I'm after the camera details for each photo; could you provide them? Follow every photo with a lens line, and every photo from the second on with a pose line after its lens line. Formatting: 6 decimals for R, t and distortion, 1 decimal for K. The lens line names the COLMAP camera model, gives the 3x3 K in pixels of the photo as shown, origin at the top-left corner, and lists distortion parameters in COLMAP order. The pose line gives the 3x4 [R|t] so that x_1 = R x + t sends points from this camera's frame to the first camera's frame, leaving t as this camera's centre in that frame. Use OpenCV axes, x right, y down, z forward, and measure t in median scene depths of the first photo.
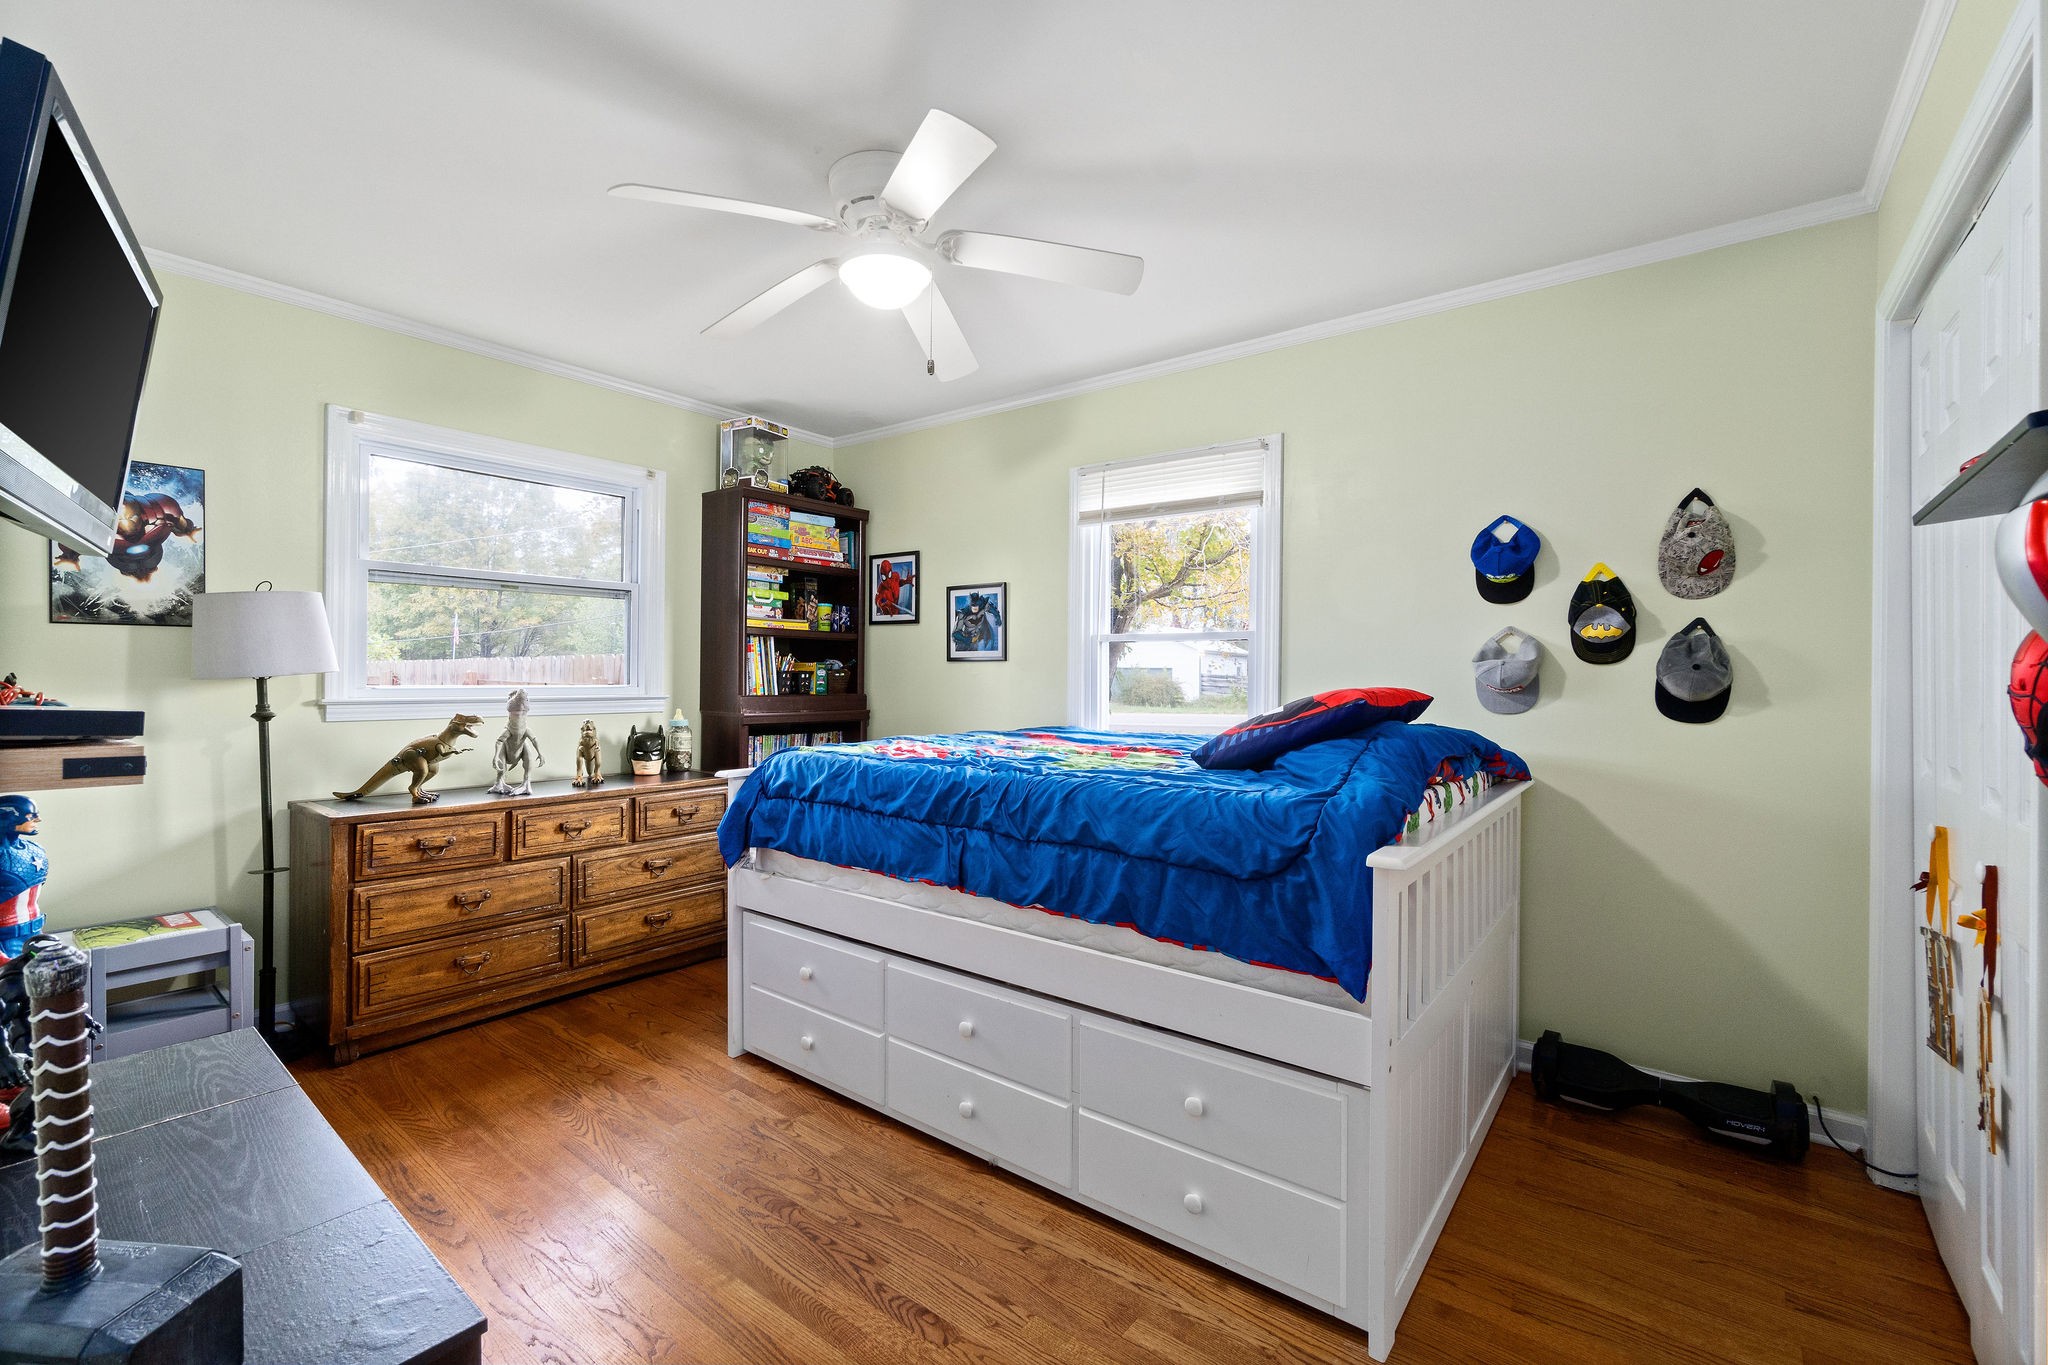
lens RADIAL K [[863.6, 0, 1019.9], [0, 863.6, 686.1], [0, 0, 1]] dist [0.016064, 0.000675]
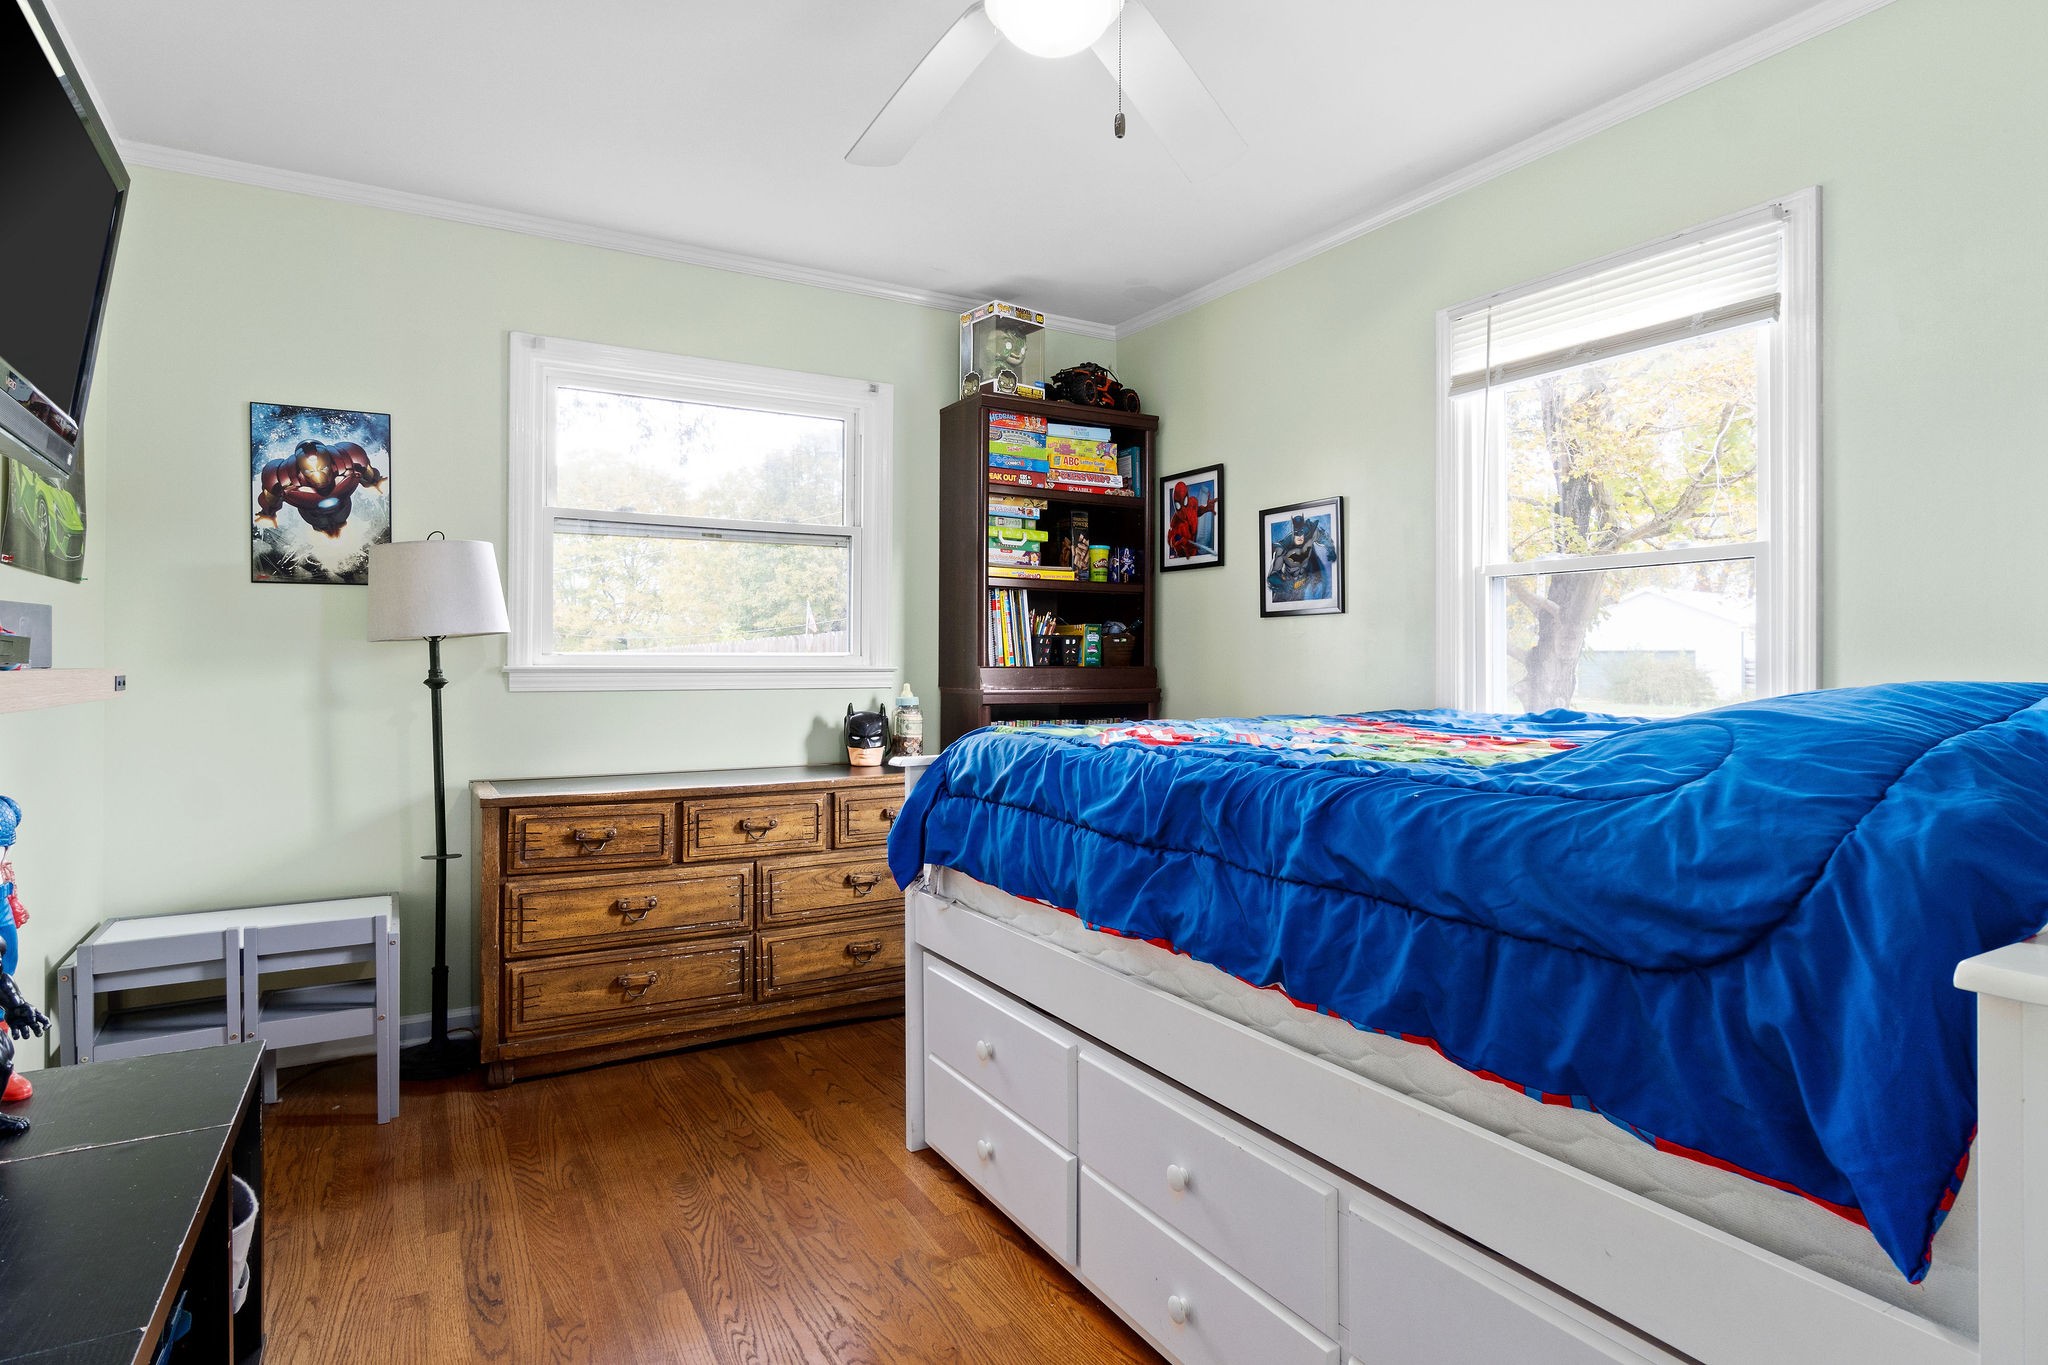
lens RADIAL K [[1082.2, 0, 1026.1], [0, 1082.2, 663.1], [0, 0, 1]] dist [0.006229, 0.000440]
pose [[0.929412, -0.010299, -0.368900, 0.094859], [0.005462, 0.999885, -0.014155, 0.030755], [0.369003, 0.011141, 0.929361, 0.178653]]
